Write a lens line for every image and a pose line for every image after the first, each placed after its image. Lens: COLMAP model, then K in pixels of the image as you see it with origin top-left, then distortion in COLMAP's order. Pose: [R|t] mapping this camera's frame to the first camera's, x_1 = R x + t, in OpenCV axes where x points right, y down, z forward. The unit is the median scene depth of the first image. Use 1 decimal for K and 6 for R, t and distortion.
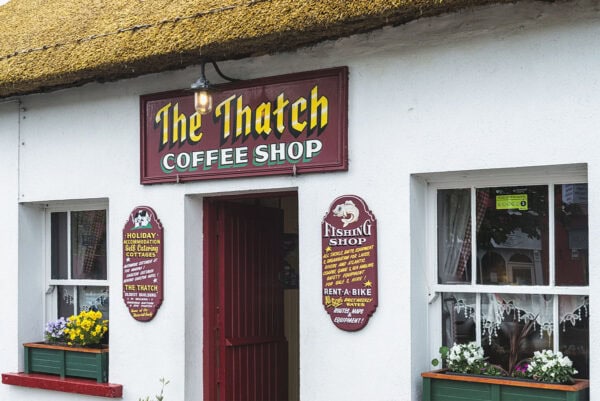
lens RADIAL K [[898.7, 0, 264.3], [0, 898.7, 153.6], [0, 0, 1]] dist [-0.012016, -0.074112]
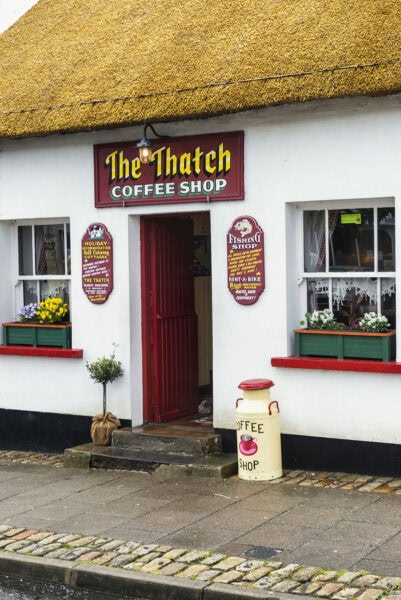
lens RADIAL K [[1015.9, 0, 200.5], [0, 1015.9, 300.0], [0, 0, 1]] dist [-0.001736, 0.002659]
pose [[0.996743, -0.034415, 0.072929, -0.105730], [0.020654, 0.983144, 0.181662, -0.121827], [-0.077952, -0.179564, 0.980653, -0.664205]]
